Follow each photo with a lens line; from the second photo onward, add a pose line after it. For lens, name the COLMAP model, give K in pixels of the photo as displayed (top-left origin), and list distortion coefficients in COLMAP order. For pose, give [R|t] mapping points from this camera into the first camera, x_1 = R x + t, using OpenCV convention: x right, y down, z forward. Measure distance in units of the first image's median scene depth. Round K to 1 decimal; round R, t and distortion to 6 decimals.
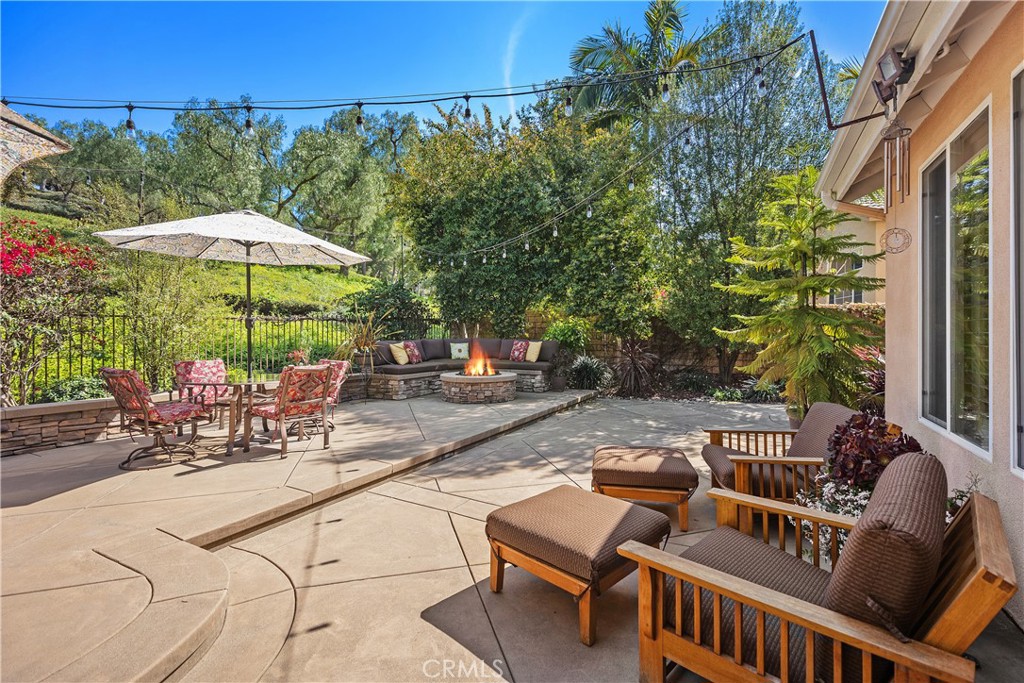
lens RADIAL K [[466.4, 0, 510.8], [0, 466.4, 339.9], [0, 0, 1]] dist [0.005529, -0.001454]
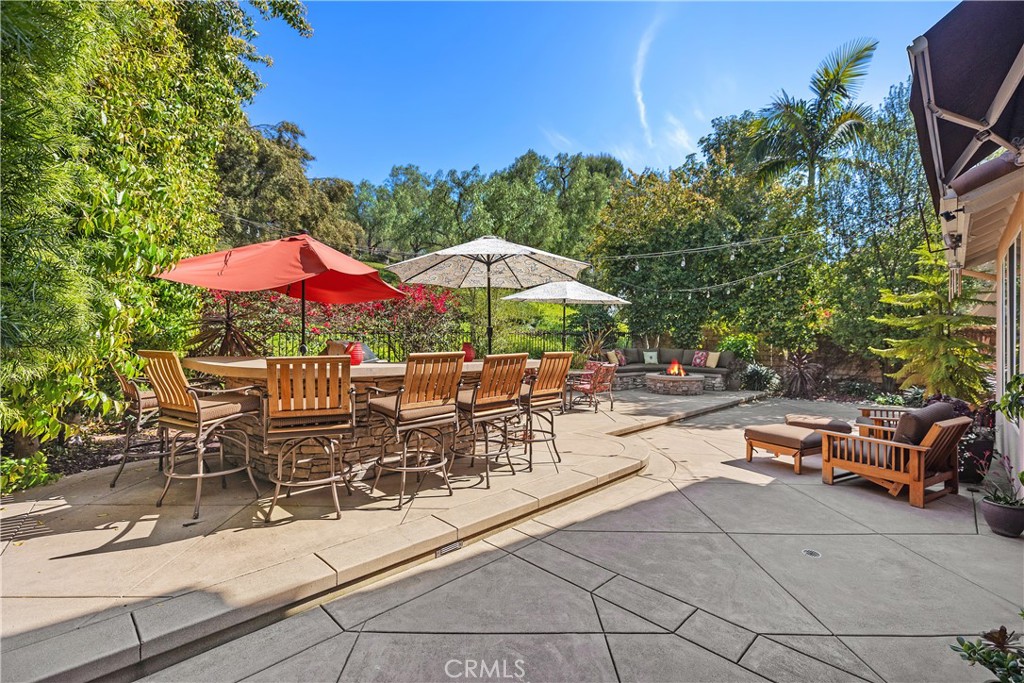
lens RADIAL K [[466.4, 0, 505.2], [0, 466.4, 339.3], [0, 0, 1]] dist [0.005529, -0.001454]
pose [[0.960284, 0.014429, -0.278652, -0.146630], [-0.017744, 0.999799, -0.009377, -0.009580], [0.278461, 0.013949, 0.960346, -0.419248]]
